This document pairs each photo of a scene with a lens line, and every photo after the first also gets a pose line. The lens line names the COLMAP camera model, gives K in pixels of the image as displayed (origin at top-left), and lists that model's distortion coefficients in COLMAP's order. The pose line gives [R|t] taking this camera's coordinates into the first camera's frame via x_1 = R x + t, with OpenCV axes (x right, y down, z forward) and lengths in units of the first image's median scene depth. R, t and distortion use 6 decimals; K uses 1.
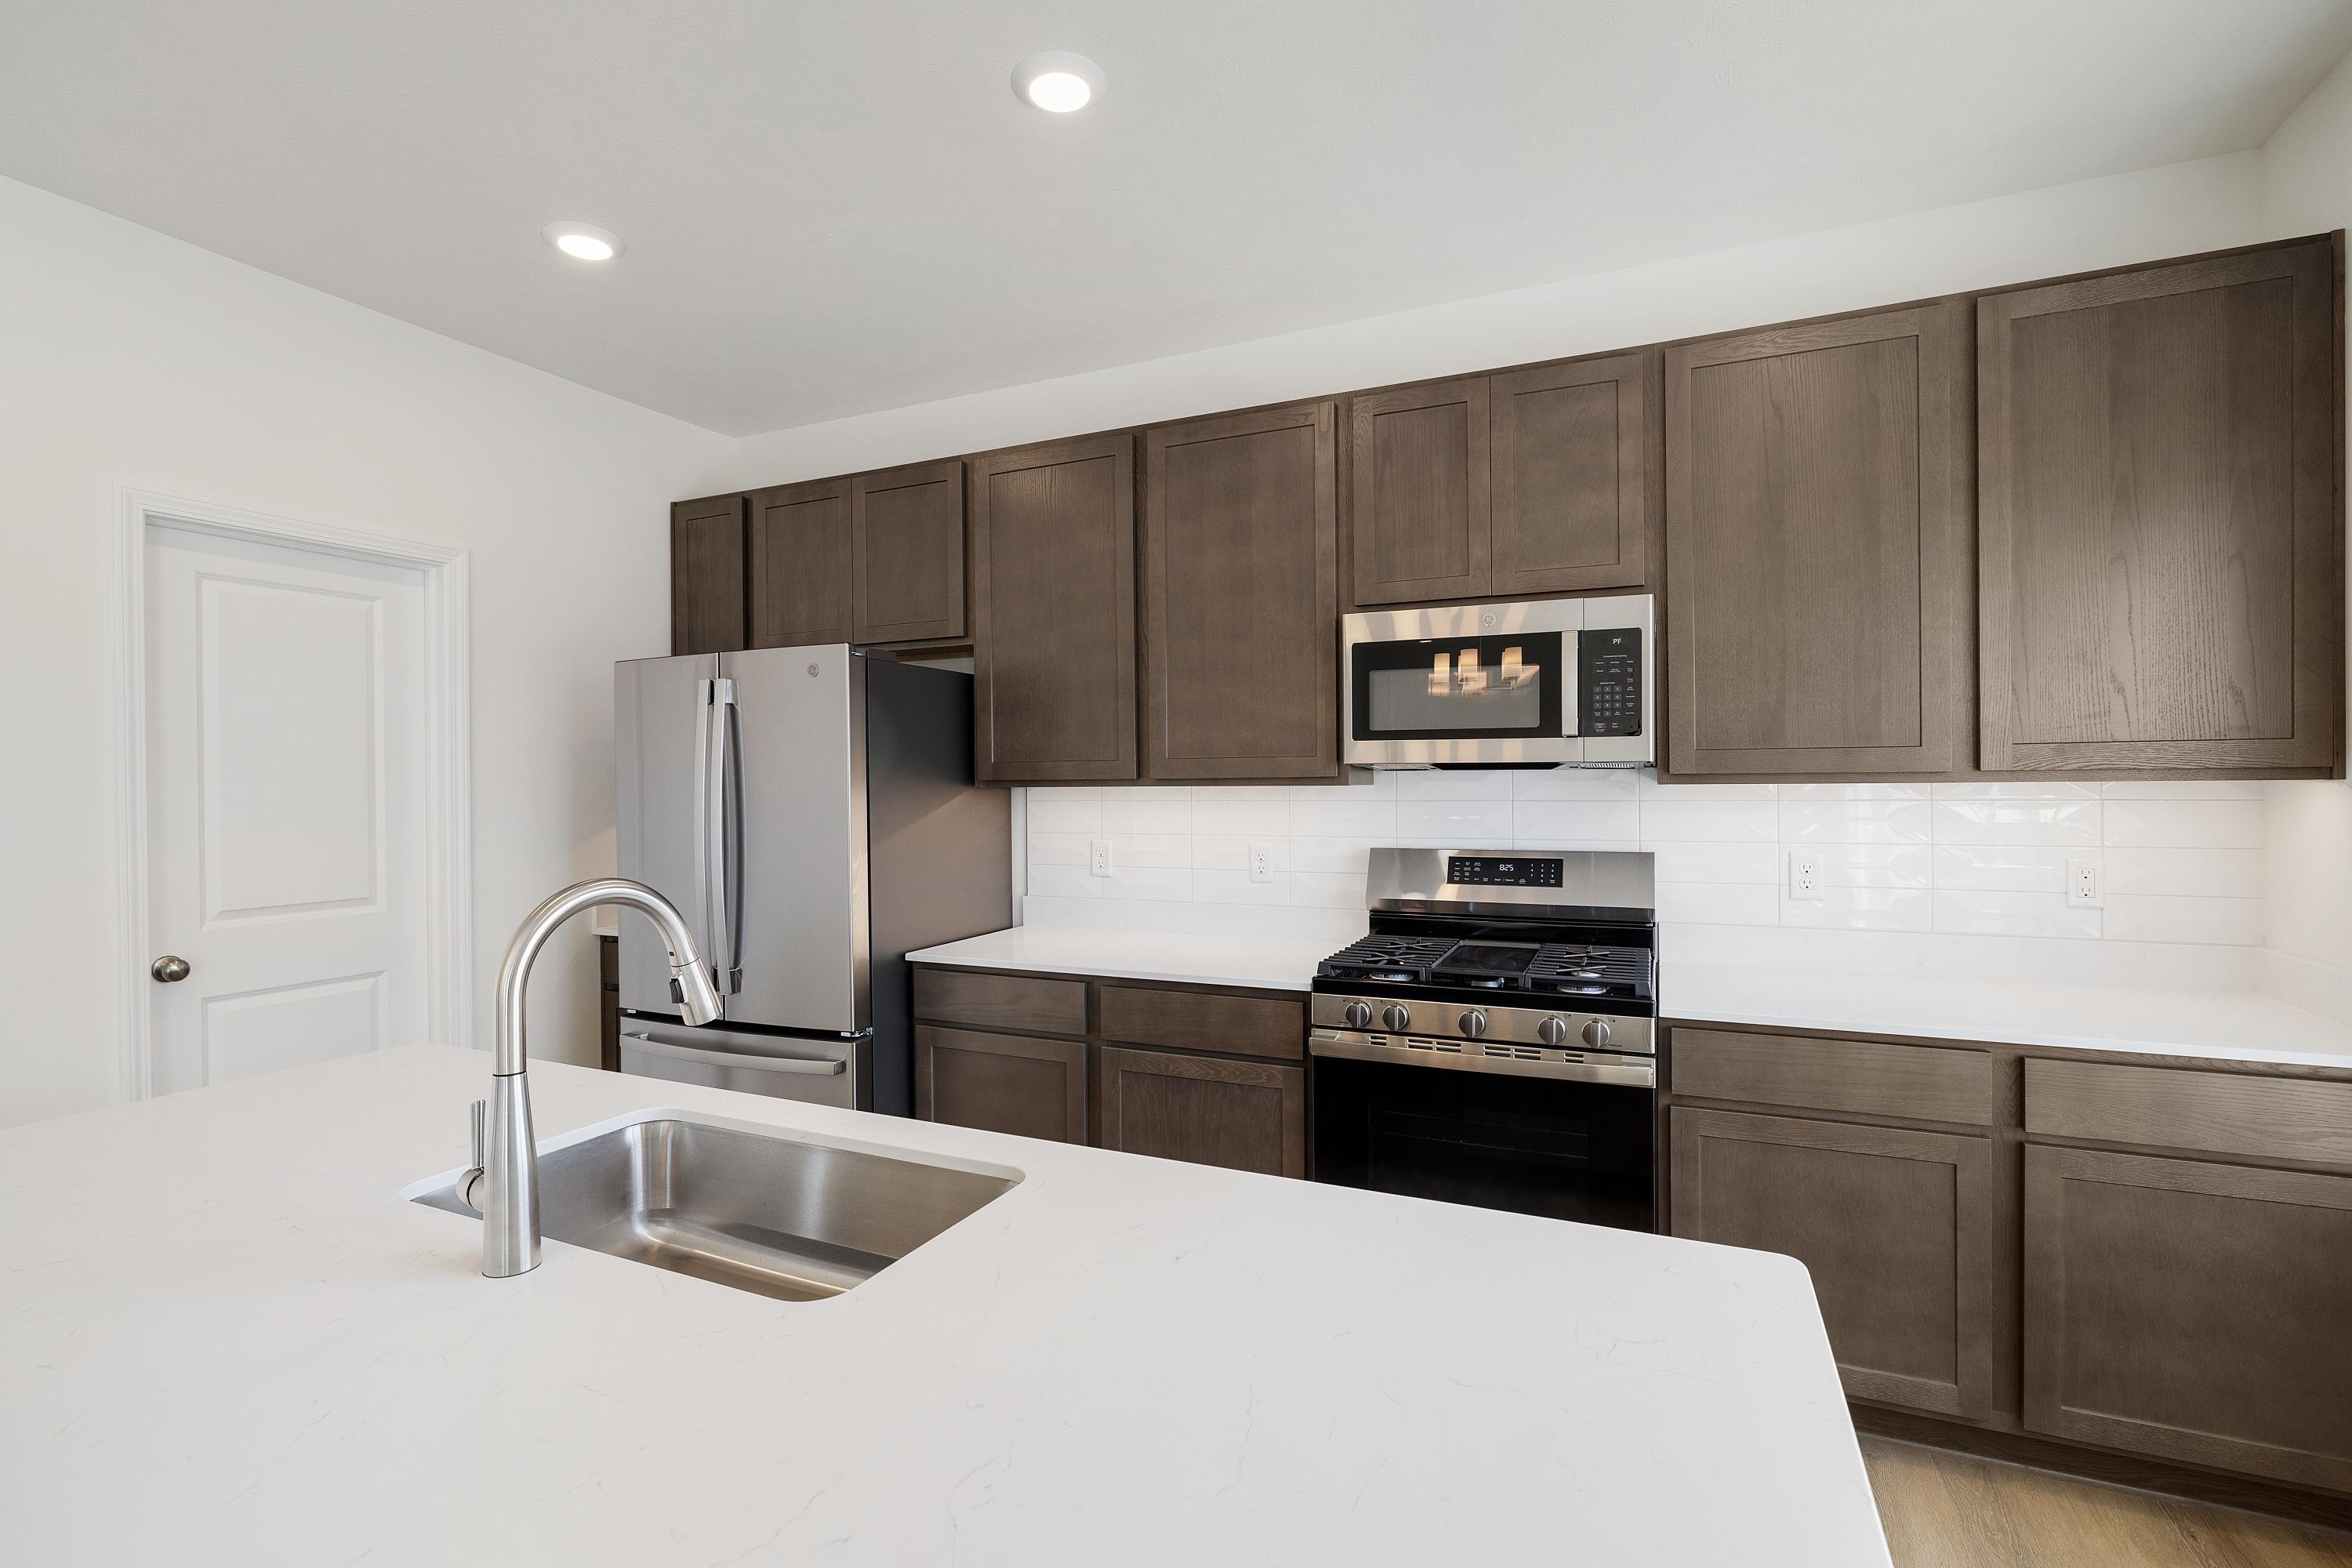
lens RADIAL K [[1094.6, 0, 1176.0], [0, 1094.6, 784.0], [0, 0, 1]] dist [-0.004989, 0.000453]
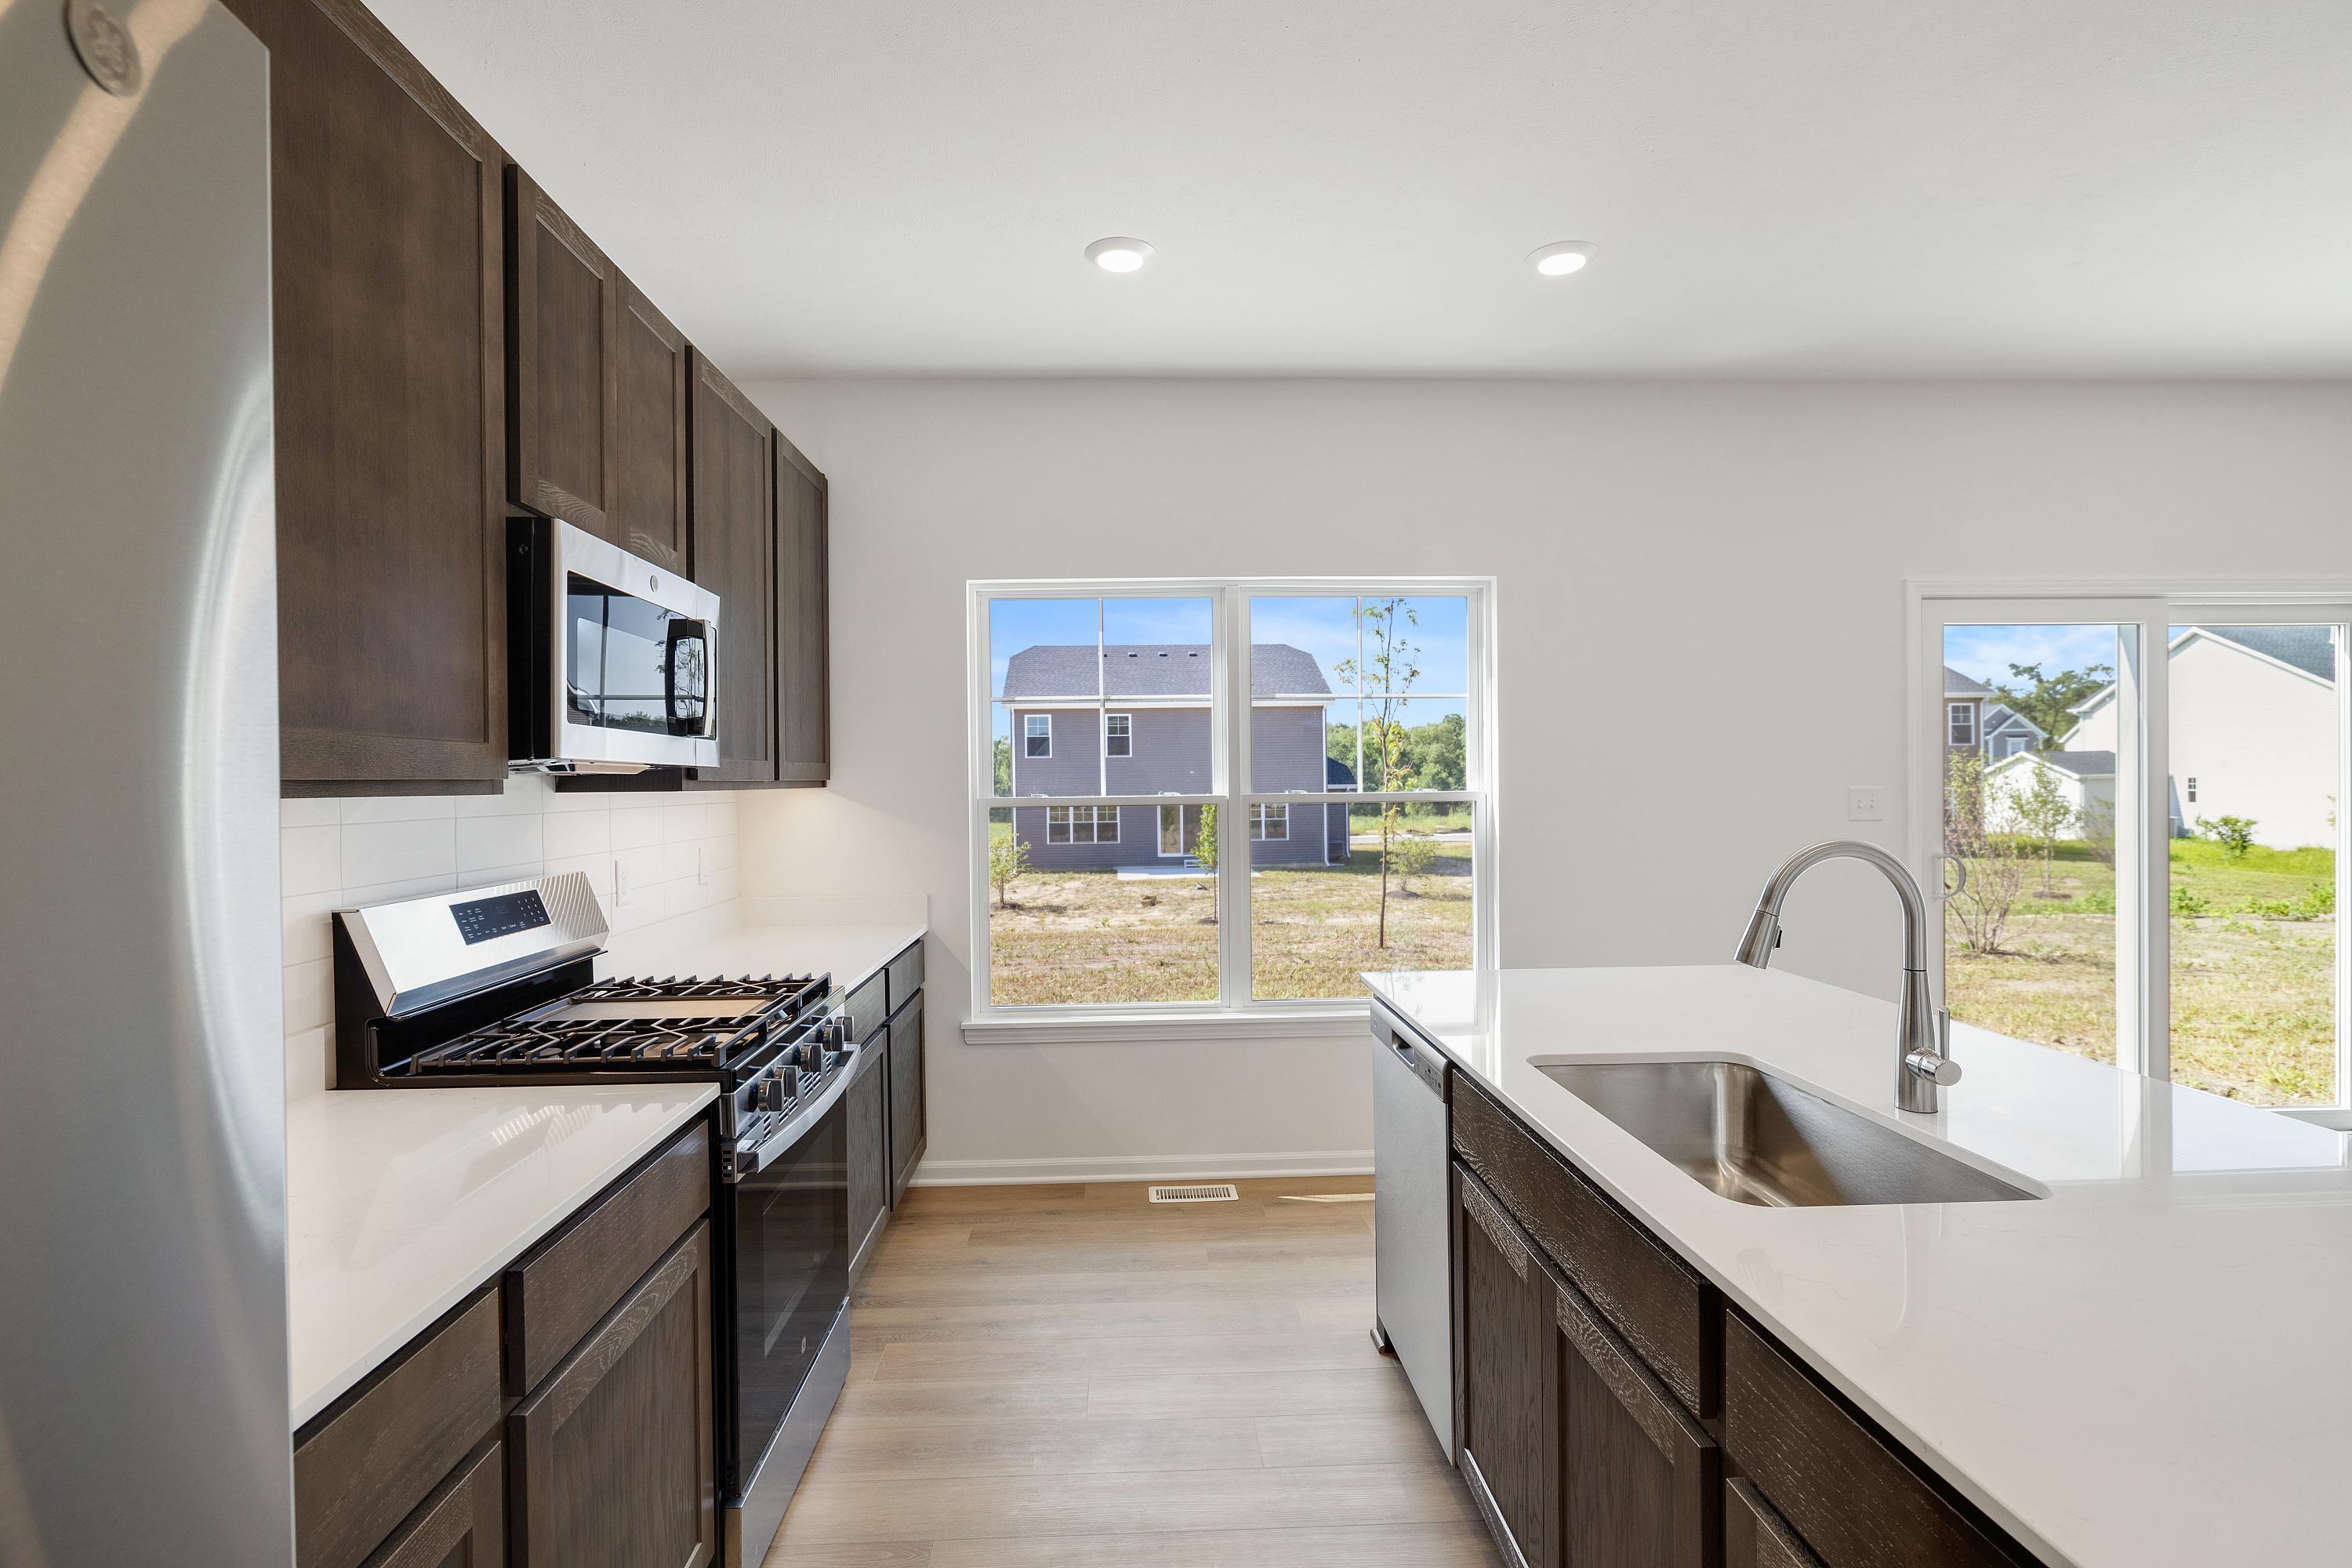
lens RADIAL K [[1094.6, 0, 1176.0], [0, 1094.6, 784.0], [0, 0, 1]] dist [-0.004989, 0.000453]
pose [[-0.464544, 0.009561, 0.885498, -0.563570], [0.012327, 0.999915, -0.004330, 0.002216], [-0.885464, 0.008904, -0.464622, 0.984614]]
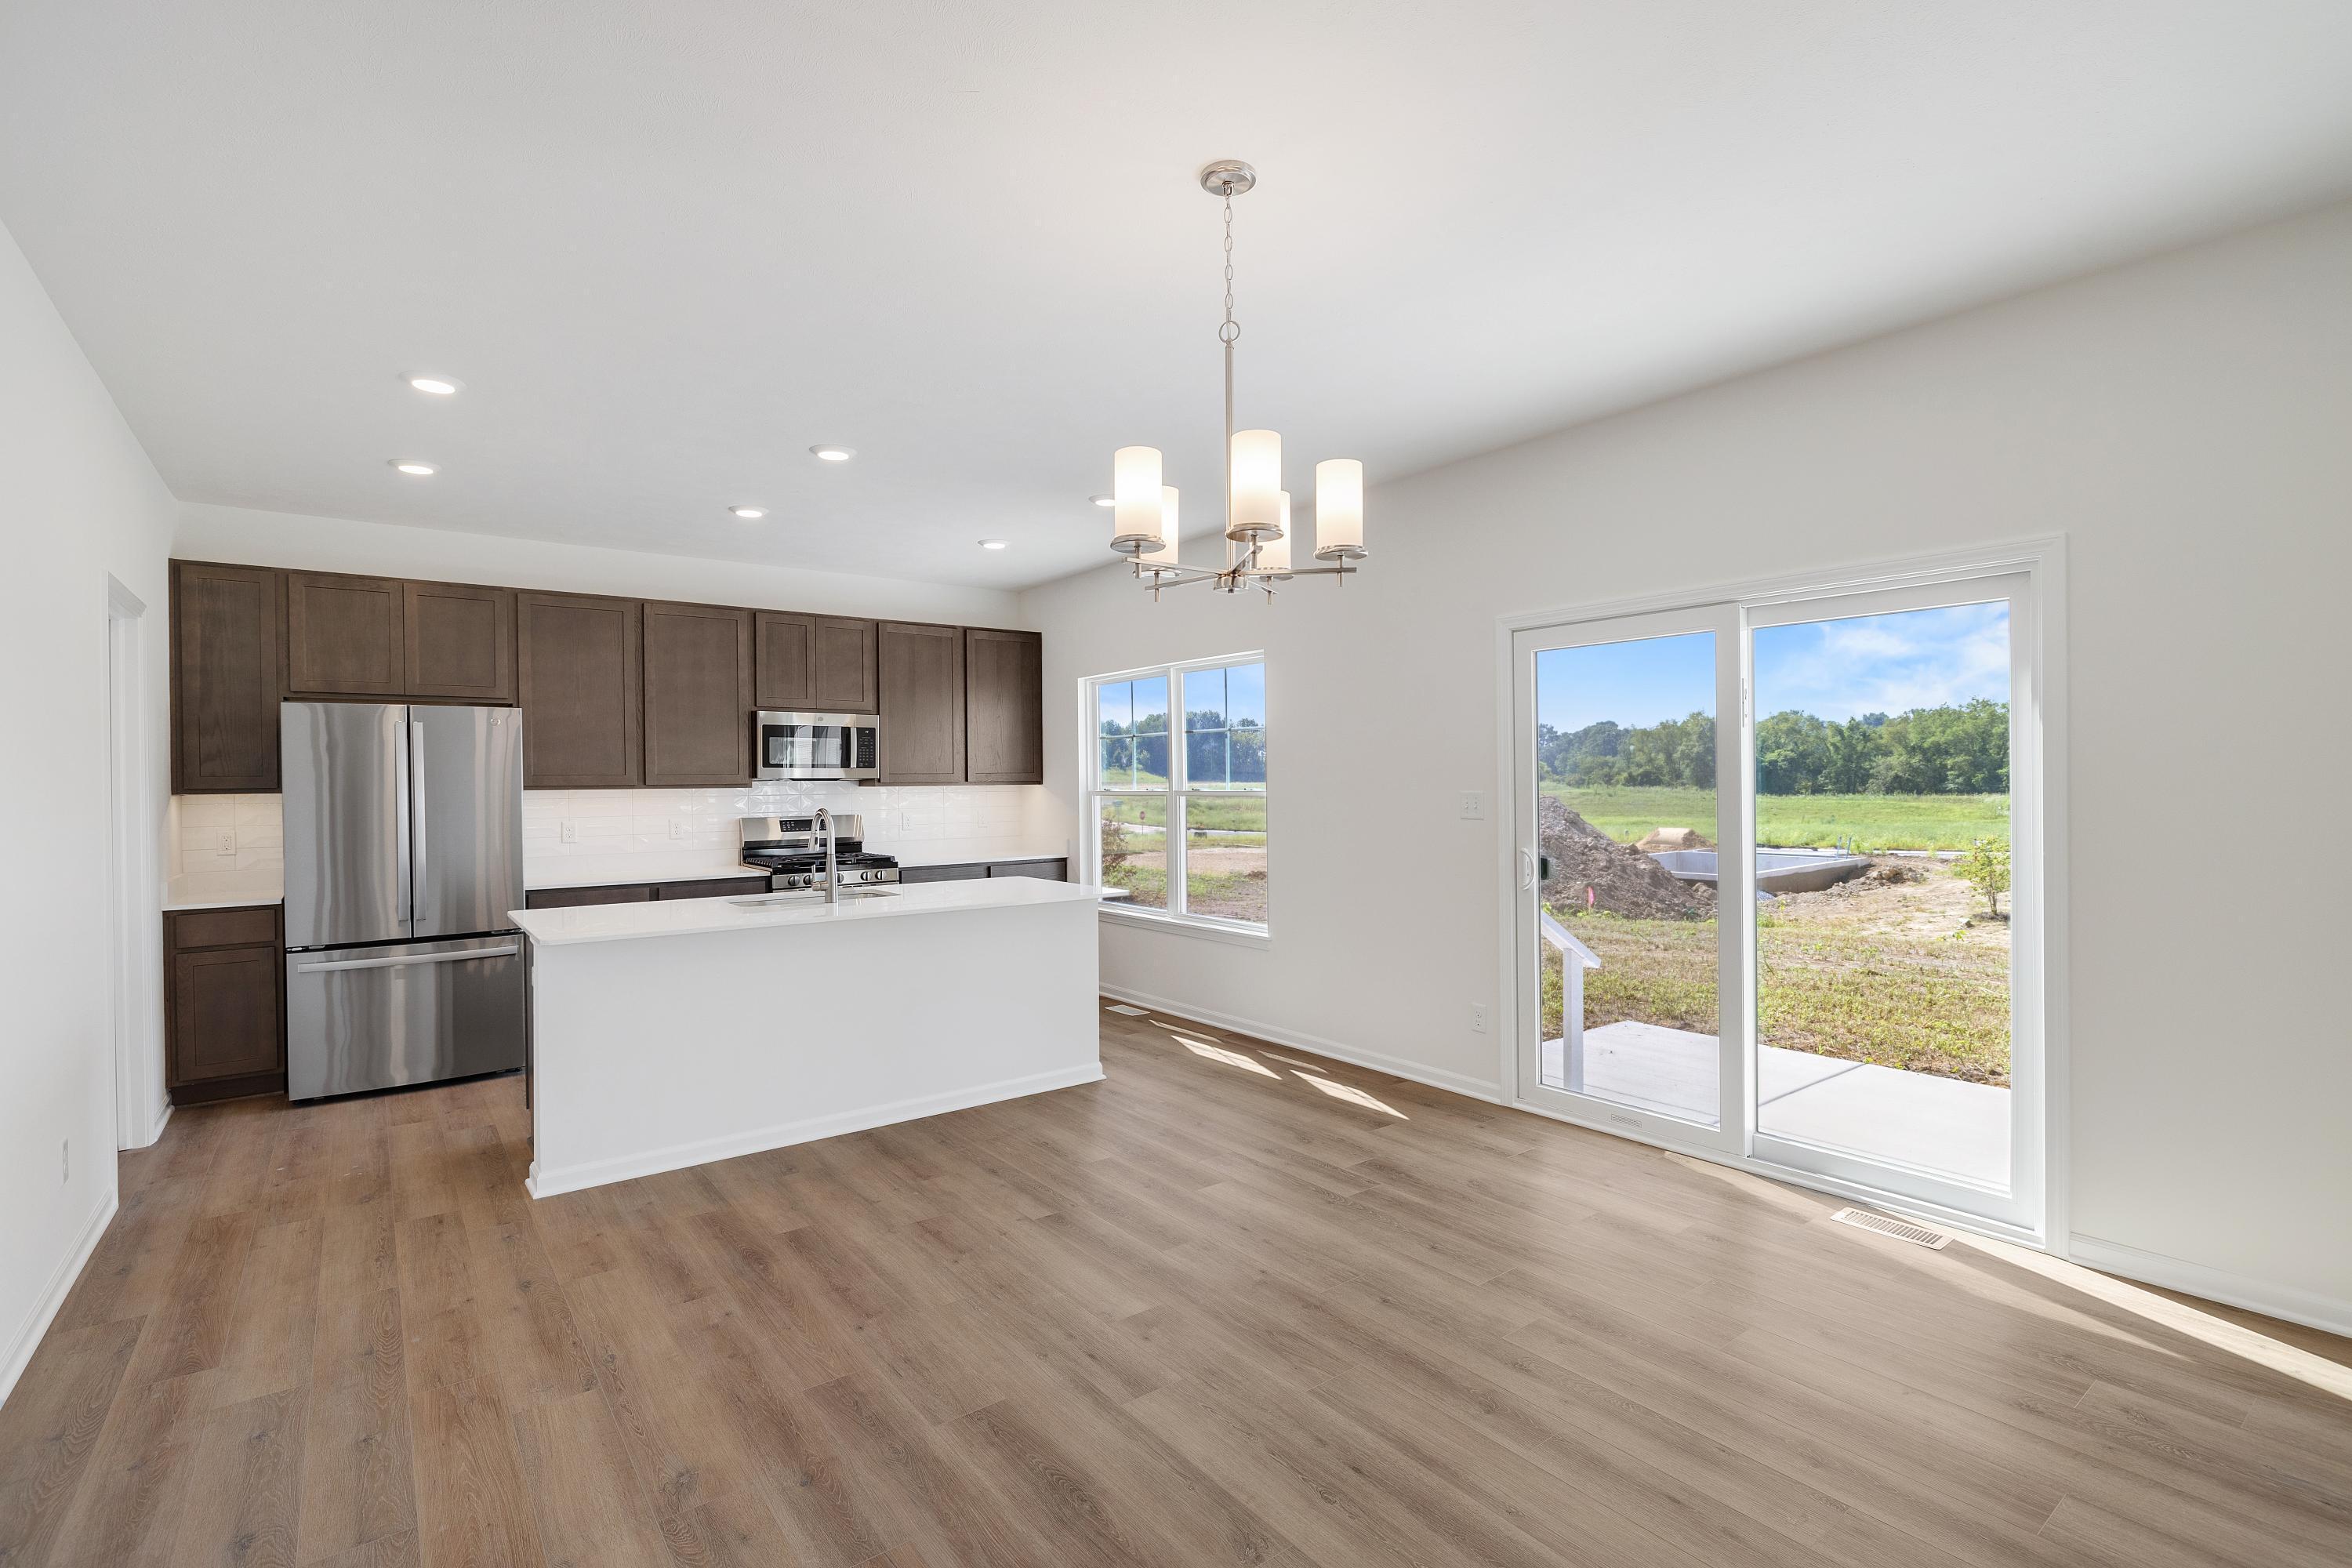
lens RADIAL K [[1094.6, 0, 1176.0], [0, 1094.6, 784.0], [0, 0, 1]] dist [-0.004989, 0.000453]
pose [[0.461826, 0.000493, 0.886970, -1.441265], [0.008517, 0.999951, -0.004990, 0.012722], [-0.886930, 0.009859, 0.461799, -0.790235]]
